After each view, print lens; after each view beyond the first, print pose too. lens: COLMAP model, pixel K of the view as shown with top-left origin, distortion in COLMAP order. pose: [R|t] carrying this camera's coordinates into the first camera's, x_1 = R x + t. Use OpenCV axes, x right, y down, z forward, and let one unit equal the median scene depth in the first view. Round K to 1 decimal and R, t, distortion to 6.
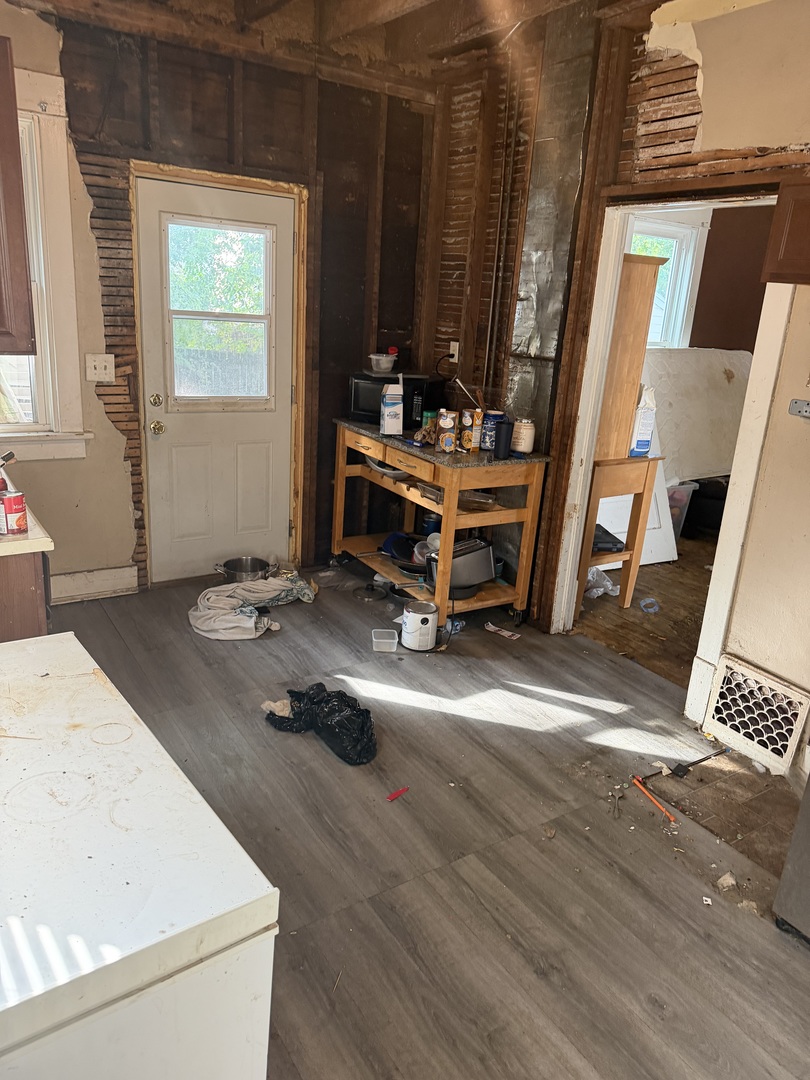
lens RADIAL K [[759.9, 0, 402.7], [0, 759.9, 534.9], [0, 0, 1]] dist [0.070648, -0.090289]
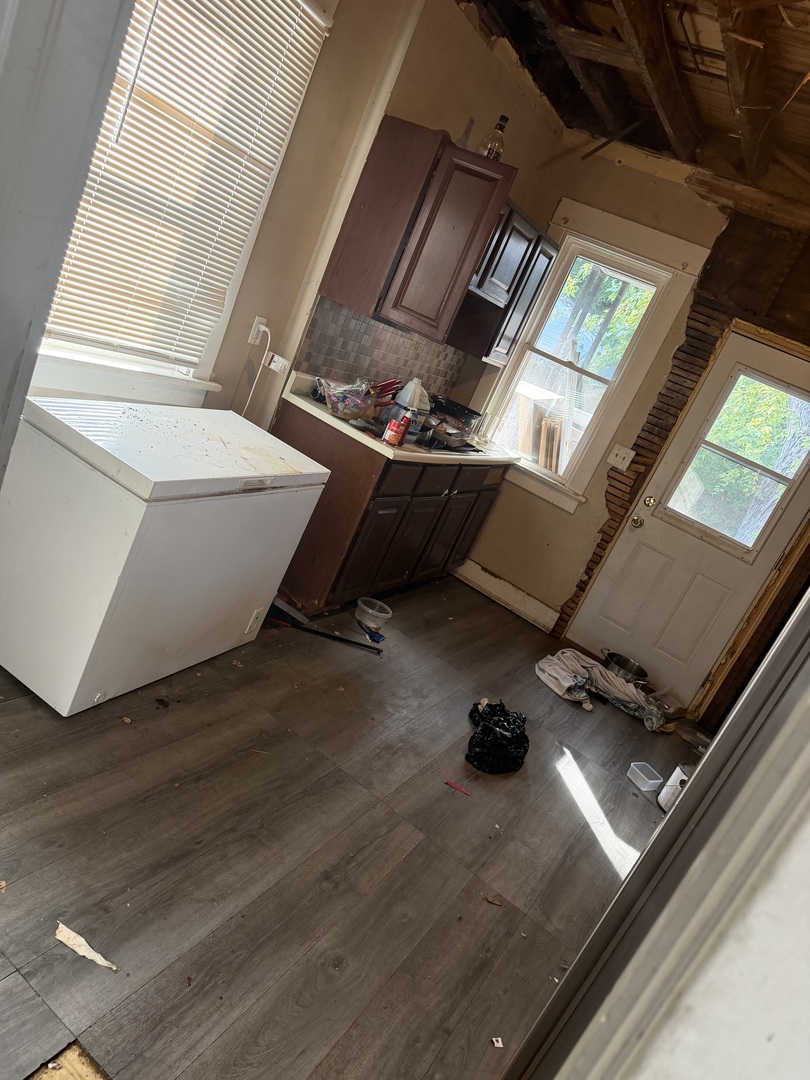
lens RADIAL K [[759.9, 0, 399.1], [0, 759.9, 531.3], [0, 0, 1]] dist [0.070648, -0.090289]
pose [[0.435277, 0.376110, -0.817970, 0.504071], [-0.596038, 0.801318, 0.051276, 0.028243], [0.674739, 0.465222, 0.572971, 0.109250]]
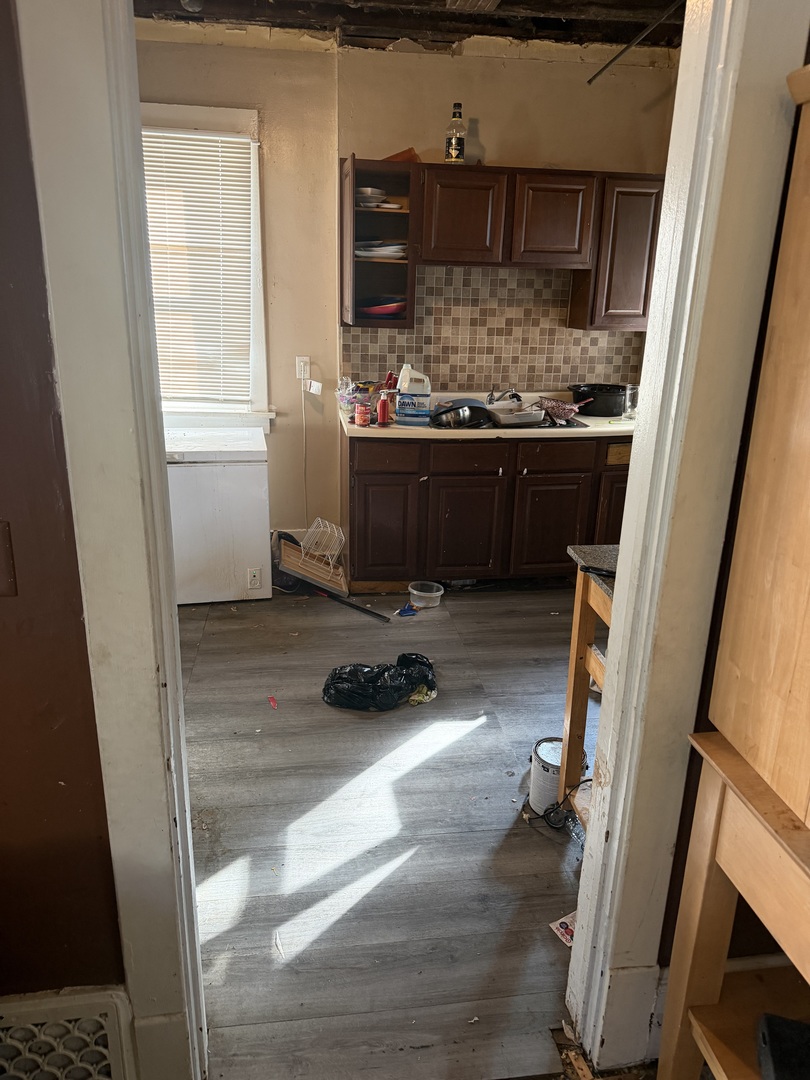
lens RADIAL K [[759.9, 0, 402.4], [0, 759.9, 538.5], [0, 0, 1]] dist [0.070648, -0.090289]
pose [[-0.432084, 0.216087, -0.875563, 0.623632], [-0.316947, 0.872550, 0.371755, -0.269137], [0.844304, 0.438136, -0.308526, 1.007469]]
